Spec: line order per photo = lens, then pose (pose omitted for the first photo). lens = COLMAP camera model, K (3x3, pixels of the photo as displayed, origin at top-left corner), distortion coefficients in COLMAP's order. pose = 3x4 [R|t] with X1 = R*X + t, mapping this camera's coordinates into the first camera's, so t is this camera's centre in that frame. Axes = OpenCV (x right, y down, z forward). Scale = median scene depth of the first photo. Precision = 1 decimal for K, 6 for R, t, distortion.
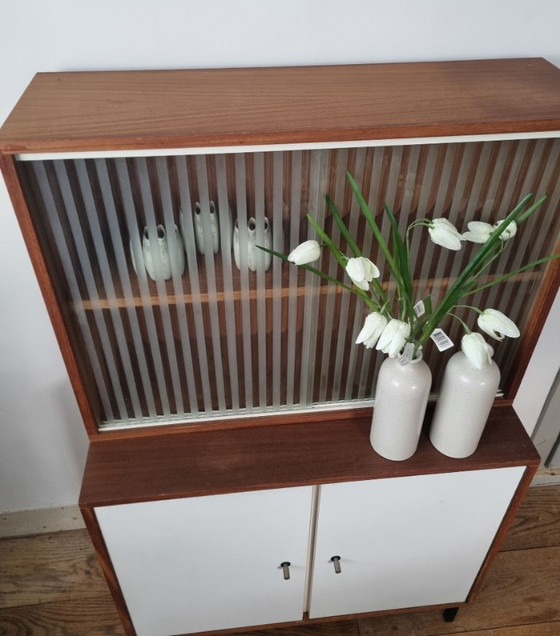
lens RADIAL K [[564.8, 0, 281.9], [0, 564.8, 263.3], [0, 0, 1]] dist [0.051856, -0.041100]
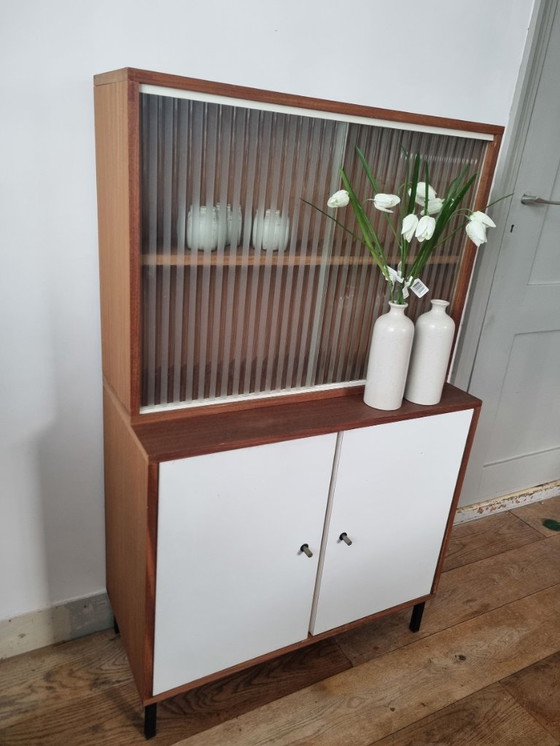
lens RADIAL K [[564.4, 0, 281.1], [0, 564.4, 376.2], [0, 0, 1]] dist [0.055258, -0.038506]
pose [[0.923768, -0.064971, 0.377402, -0.438276], [0.157555, 0.962712, -0.219914, 0.465509], [-0.349041, 0.262611, 0.899558, -0.037607]]
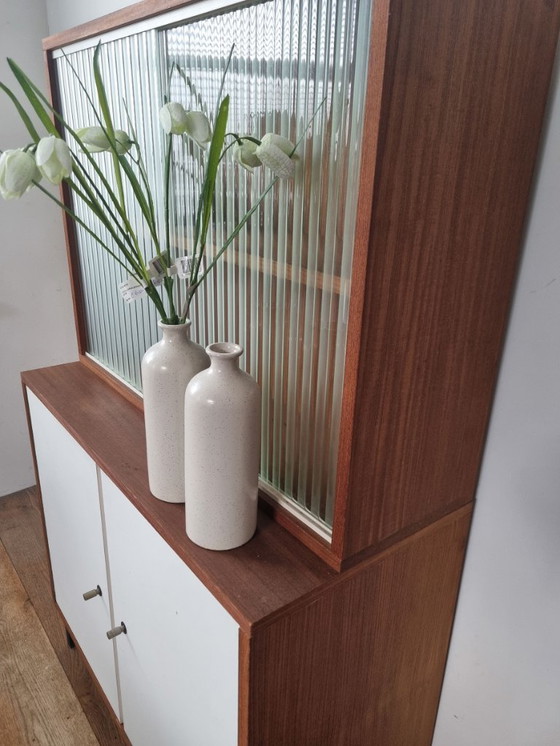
lens RADIAL K [[564.4, 0, 273.1], [0, 564.4, 375.2], [0, 0, 1]] dist [0.055258, -0.038506]
pose [[0.513540, 0.320953, -0.795780, 0.754765], [-0.535594, 0.844461, -0.005048, 0.122656], [0.670385, 0.428807, 0.605564, 0.539592]]
